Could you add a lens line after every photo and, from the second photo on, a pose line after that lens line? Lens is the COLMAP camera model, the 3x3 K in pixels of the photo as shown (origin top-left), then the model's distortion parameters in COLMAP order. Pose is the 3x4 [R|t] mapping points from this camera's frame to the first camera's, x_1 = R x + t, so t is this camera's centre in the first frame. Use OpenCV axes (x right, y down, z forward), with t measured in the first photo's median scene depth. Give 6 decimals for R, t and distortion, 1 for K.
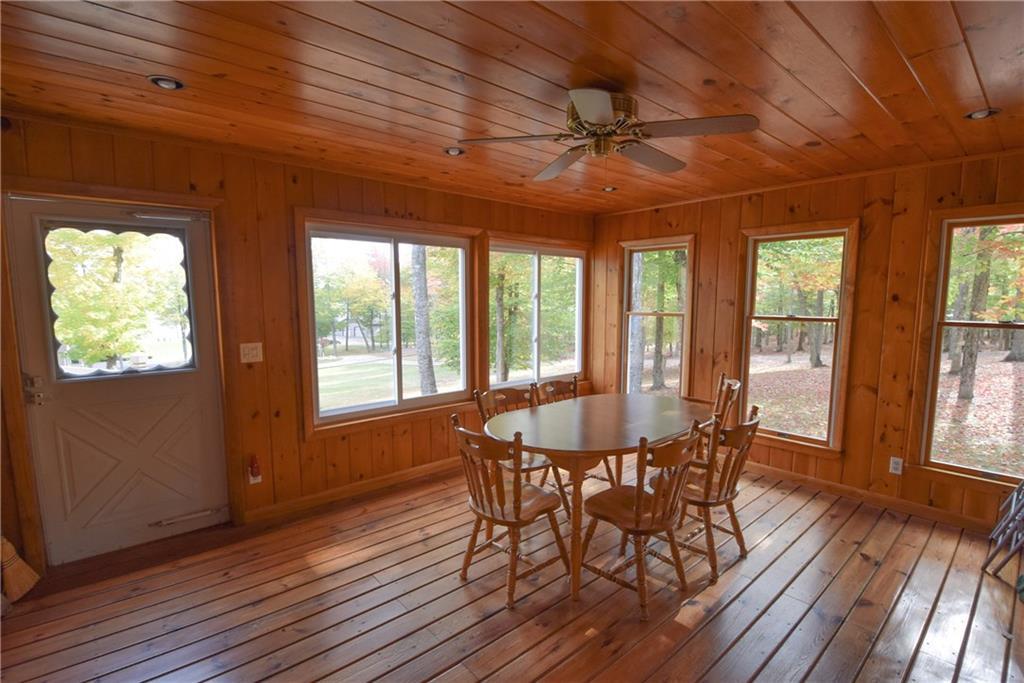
lens RADIAL K [[467.3, 0, 511.5], [0, 467.3, 347.2], [0, 0, 1]] dist [0.002759, 0.000160]
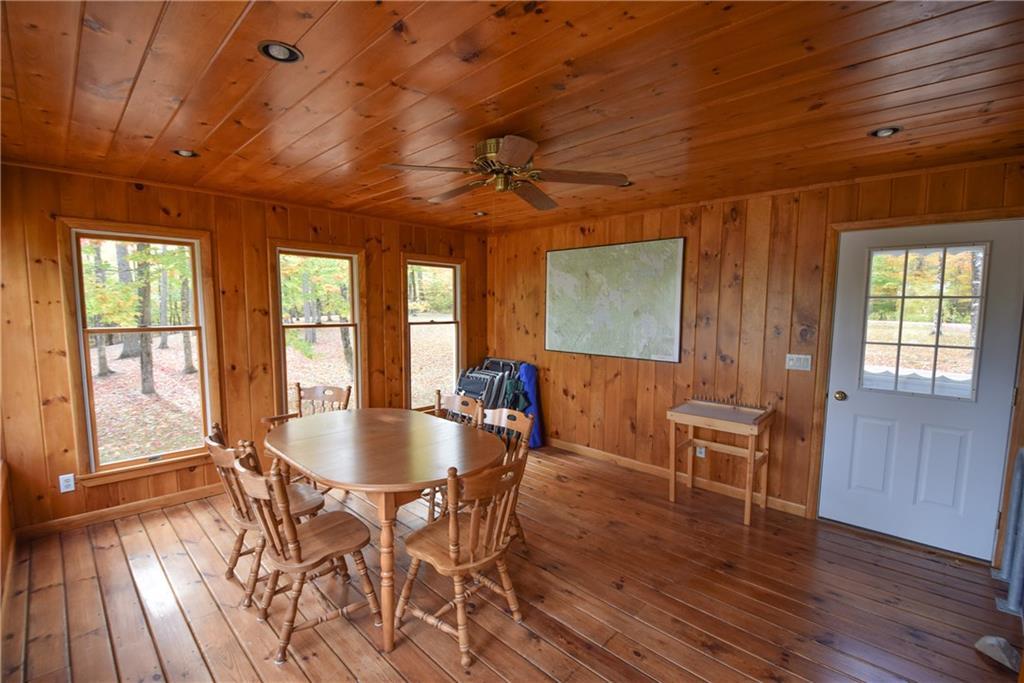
lens RADIAL K [[448.2, 0, 518.1], [0, 448.2, 350.3], [0, 0, 1]] dist [0.012952, -0.018923]
pose [[-0.088161, -0.096886, 0.991383, -0.492105], [0.100976, 0.989262, 0.105659, -0.062116], [-0.990975, 0.109421, -0.077431, 0.555130]]
